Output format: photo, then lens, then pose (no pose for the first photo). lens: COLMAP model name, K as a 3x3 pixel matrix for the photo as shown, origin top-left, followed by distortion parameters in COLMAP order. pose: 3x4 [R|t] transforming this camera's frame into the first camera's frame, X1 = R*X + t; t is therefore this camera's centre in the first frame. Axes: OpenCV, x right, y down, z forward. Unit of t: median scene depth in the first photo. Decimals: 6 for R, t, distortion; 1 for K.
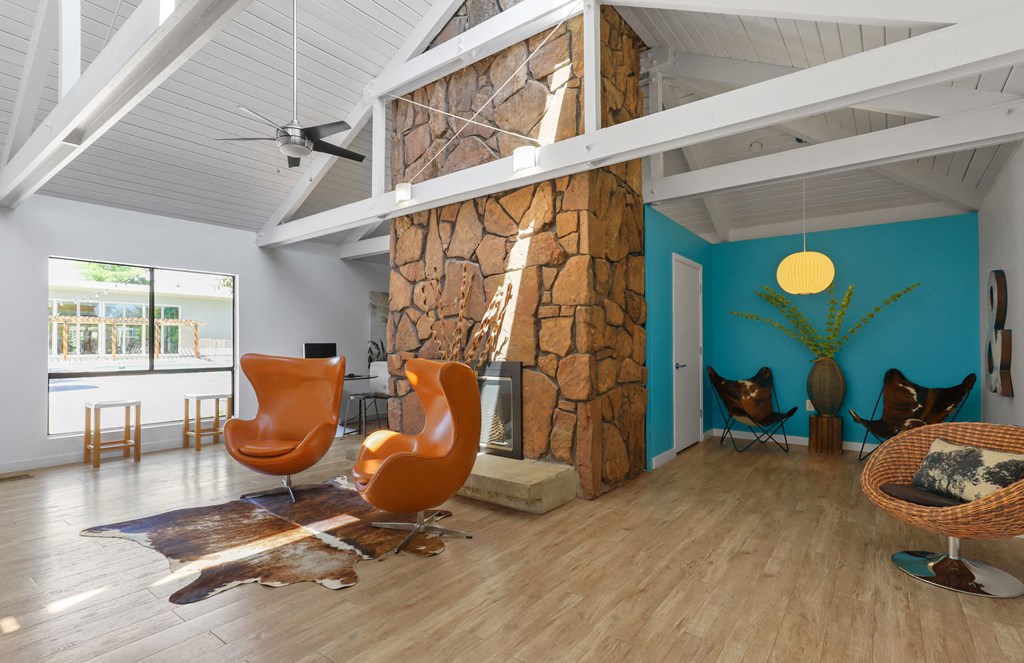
lens RADIAL K [[507.1, 0, 511.4], [0, 507.1, 338.5], [0, 0, 1]] dist [0.002920, 0.000116]
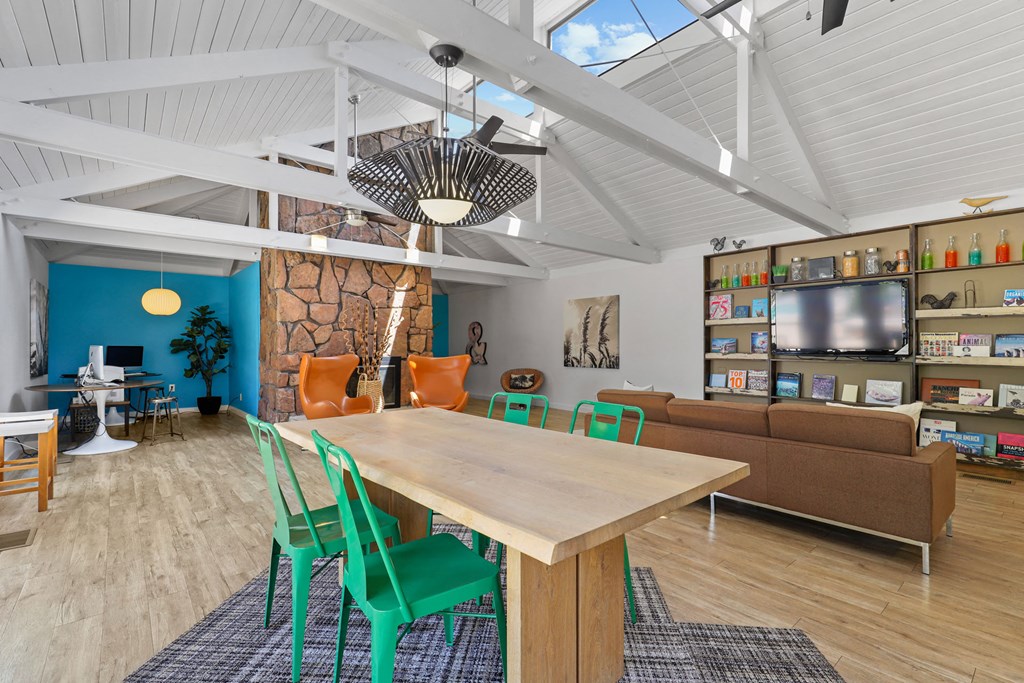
lens RADIAL K [[463.0, 0, 511.8], [0, 463.0, 346.2], [0, 0, 1]] dist [-0.005046, 0.002910]
pose [[0.208409, 0.004490, 0.978032, -1.540265], [-0.011270, 0.999934, -0.002189, 0.006270], [-0.977977, -0.010566, 0.208445, 0.217171]]
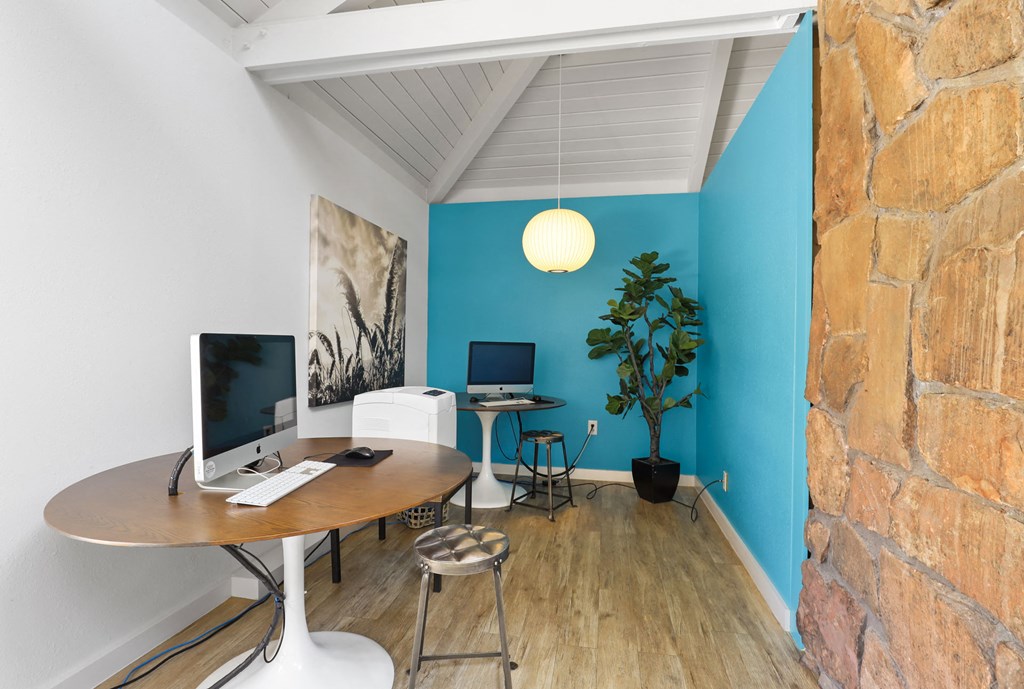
lens RADIAL K [[482.9, 0, 514.7], [0, 482.9, 343.7], [0, 0, 1]] dist [-0.000174, 0.000034]
pose [[0.896669, 0.017464, 0.442357, -0.562637], [-0.022861, 0.999715, 0.006872, 0.014453], [-0.442111, -0.016274, 0.896813, 1.156769]]
